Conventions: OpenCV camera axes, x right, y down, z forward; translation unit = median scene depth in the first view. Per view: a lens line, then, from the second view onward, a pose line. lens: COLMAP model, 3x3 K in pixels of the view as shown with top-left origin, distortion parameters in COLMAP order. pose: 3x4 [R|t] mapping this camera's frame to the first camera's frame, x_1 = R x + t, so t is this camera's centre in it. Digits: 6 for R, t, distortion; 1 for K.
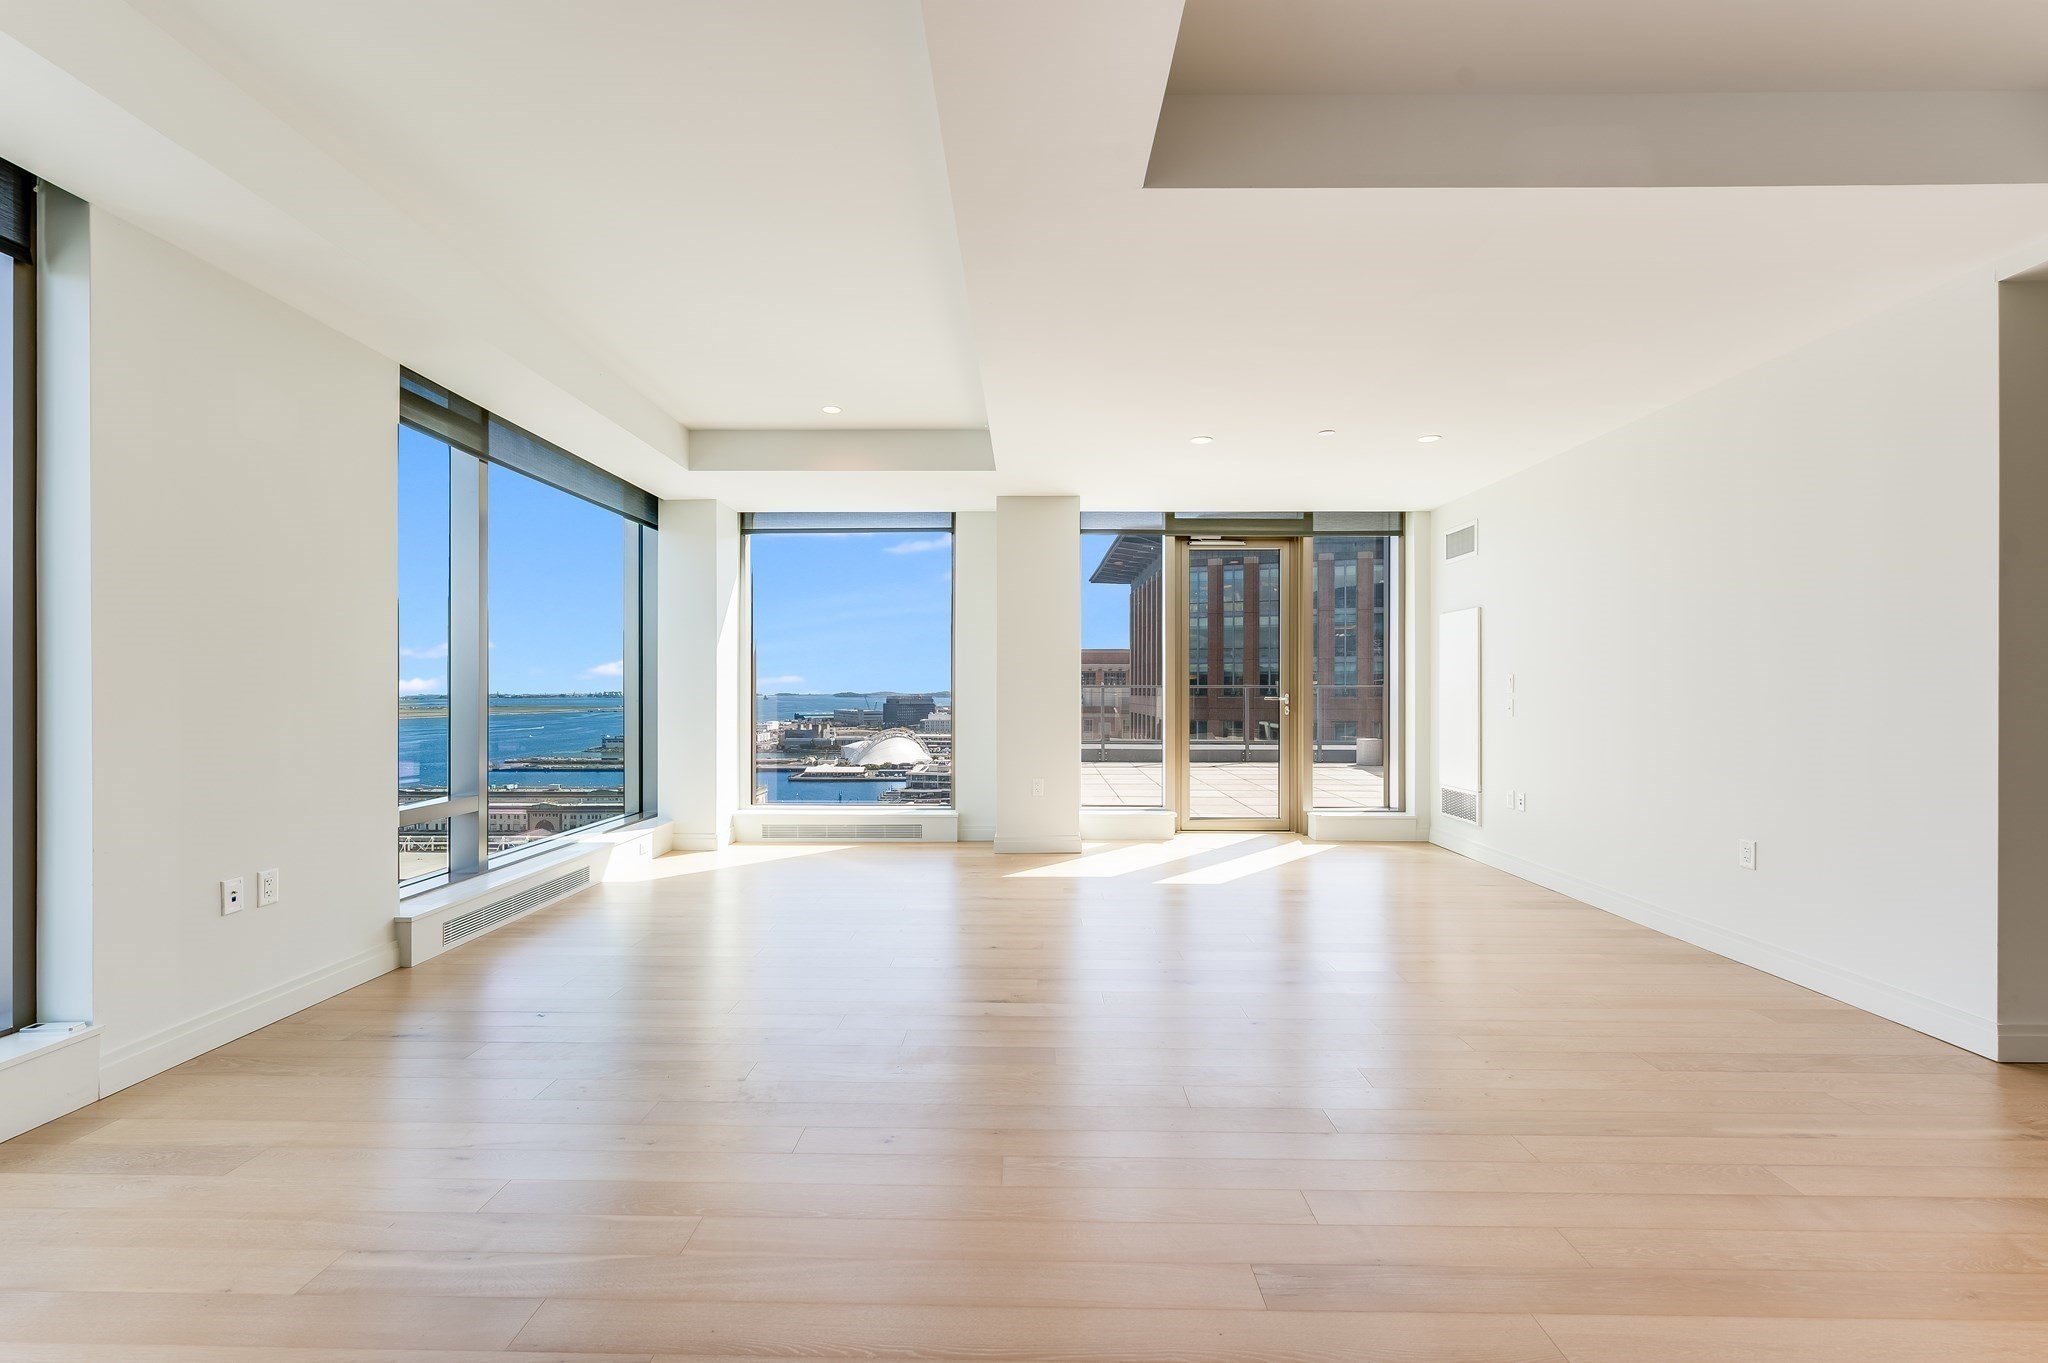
lens RADIAL K [[822.0, 0, 1020.6], [0, 822.0, 687.2], [0, 0, 1]] dist [-0.009207, 0.003359]
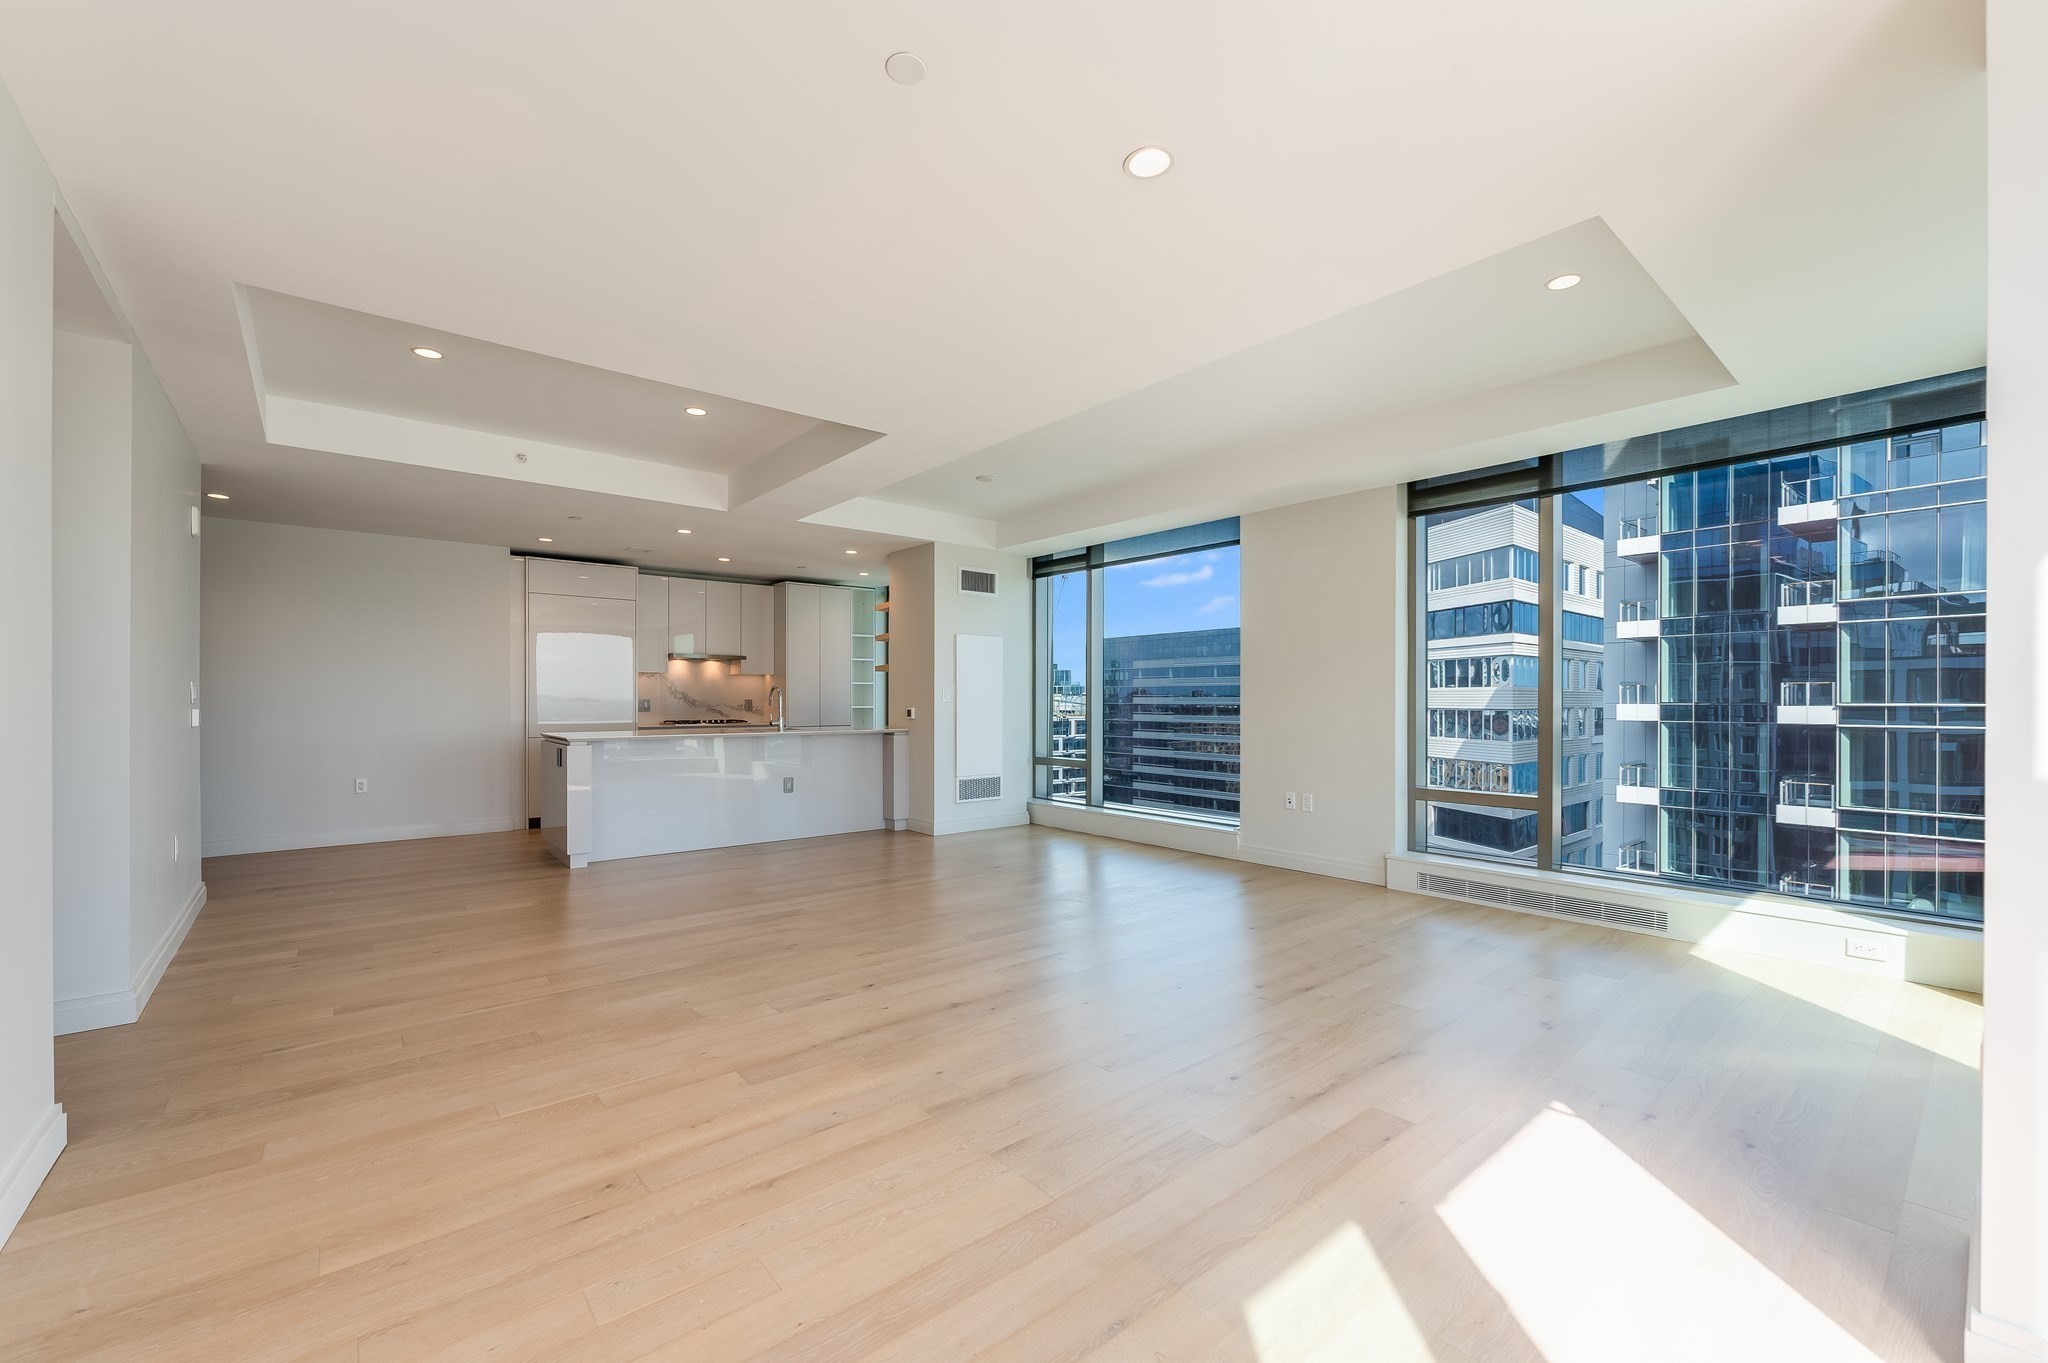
lens RADIAL K [[822.0, 0, 1004.0], [0, 822.0, 699.2], [0, 0, 1]] dist [-0.009207, 0.003359]
pose [[-0.771615, -0.003259, -0.636081, 0.409076], [0.000253, 0.999985, -0.005430, 0.002856], [0.636089, -0.004351, -0.771603, 0.934457]]
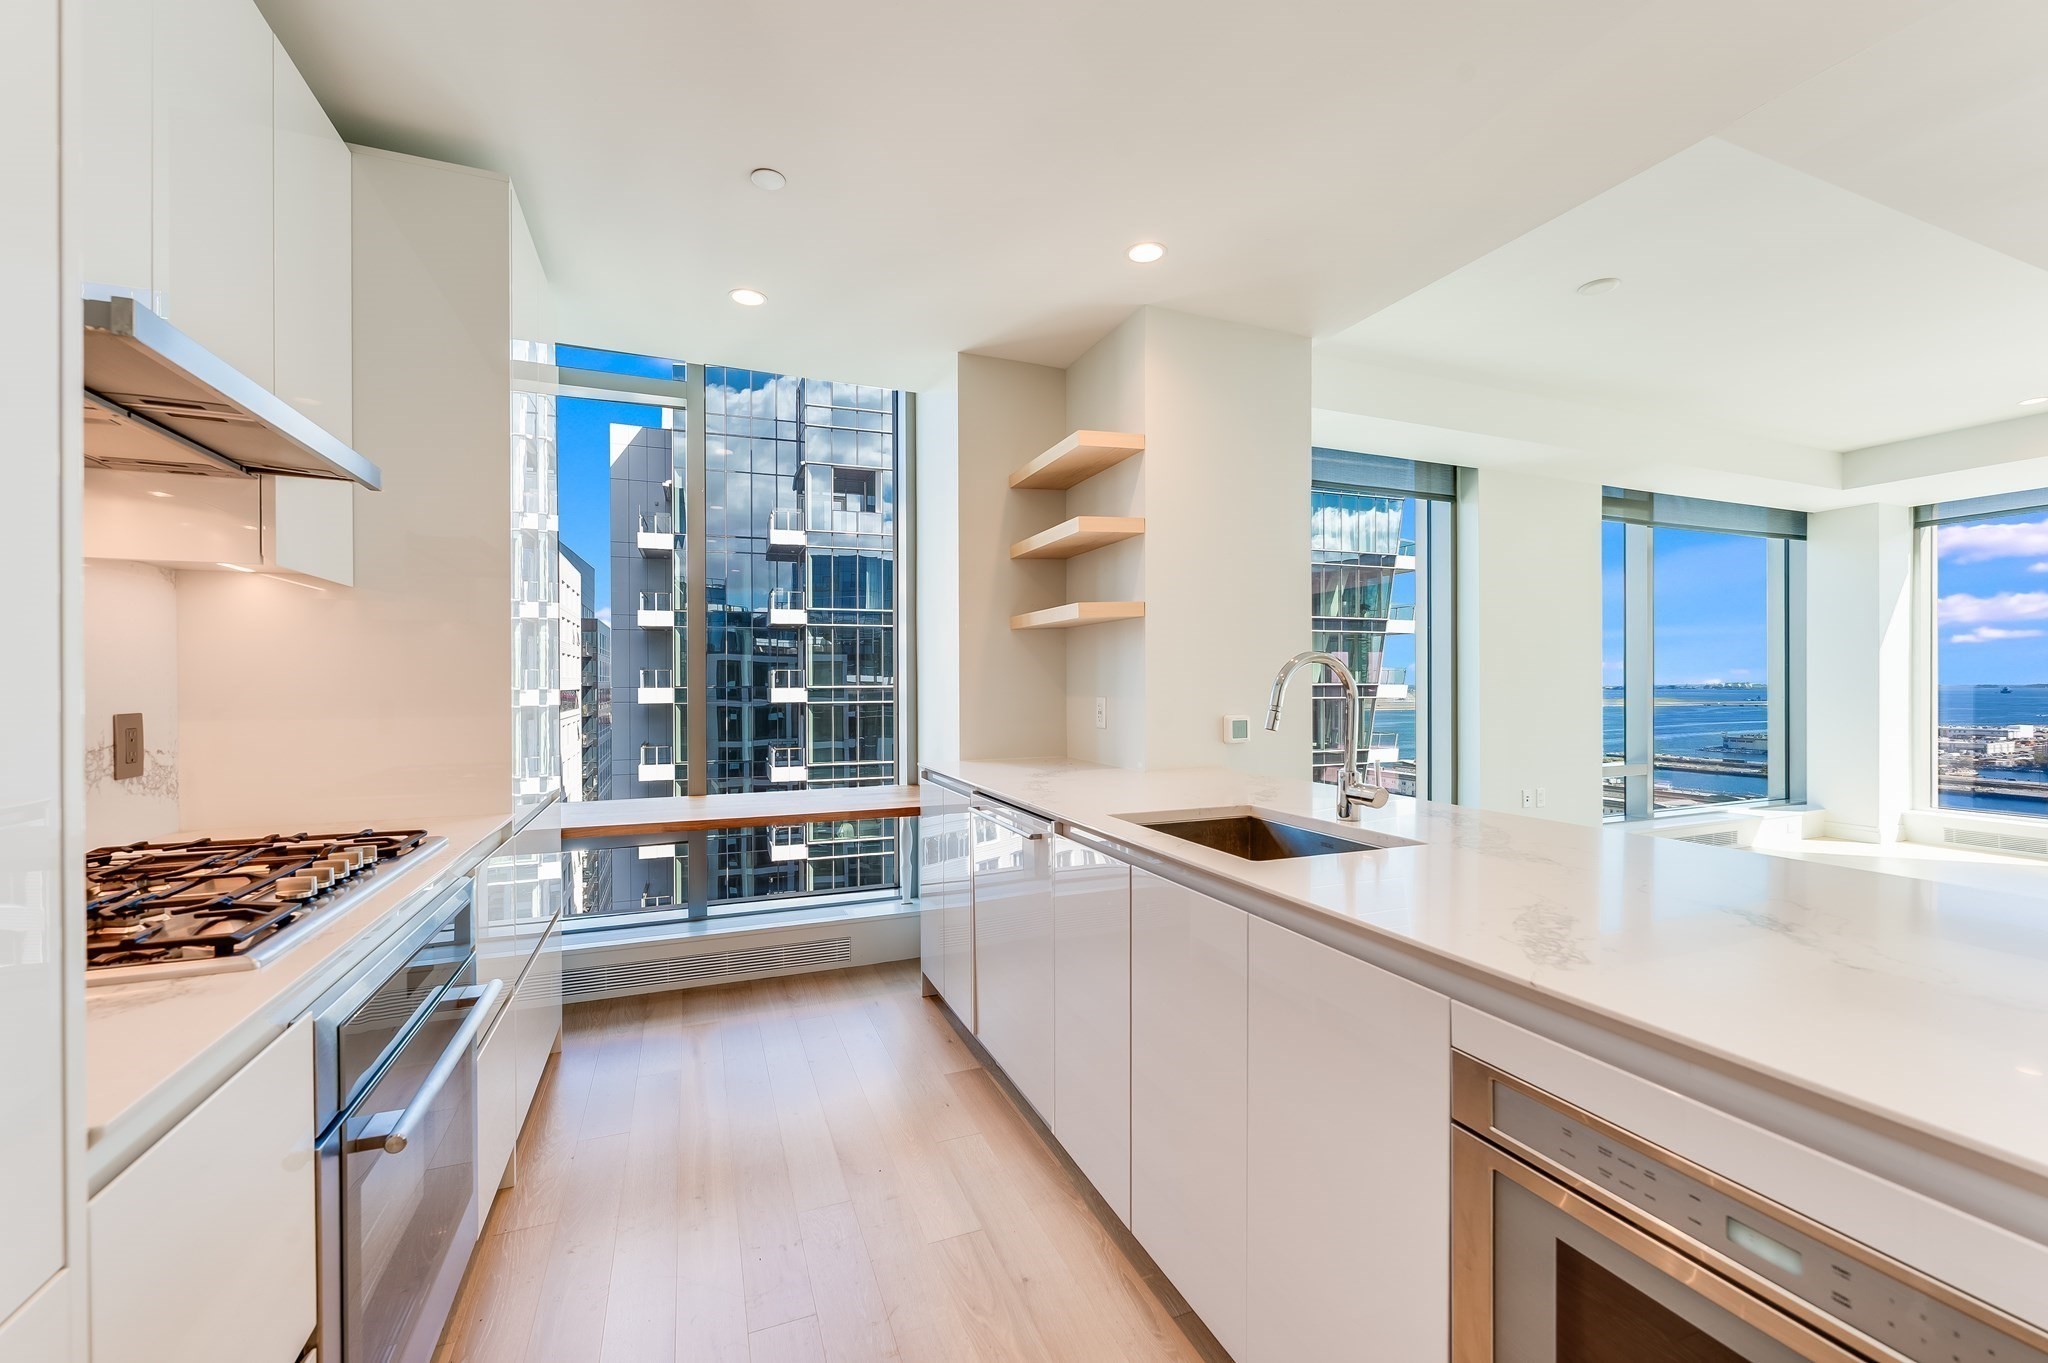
lens RADIAL K [[822.0, 0, 1019.2], [0, 822.0, 687.1], [0, 0, 1]] dist [-0.009207, 0.003359]
pose [[0.380983, 0.002313, -0.924579, 0.156665], [0.007963, 0.999952, 0.005783, -0.012199], [0.924548, -0.009565, 0.380946, -0.366367]]
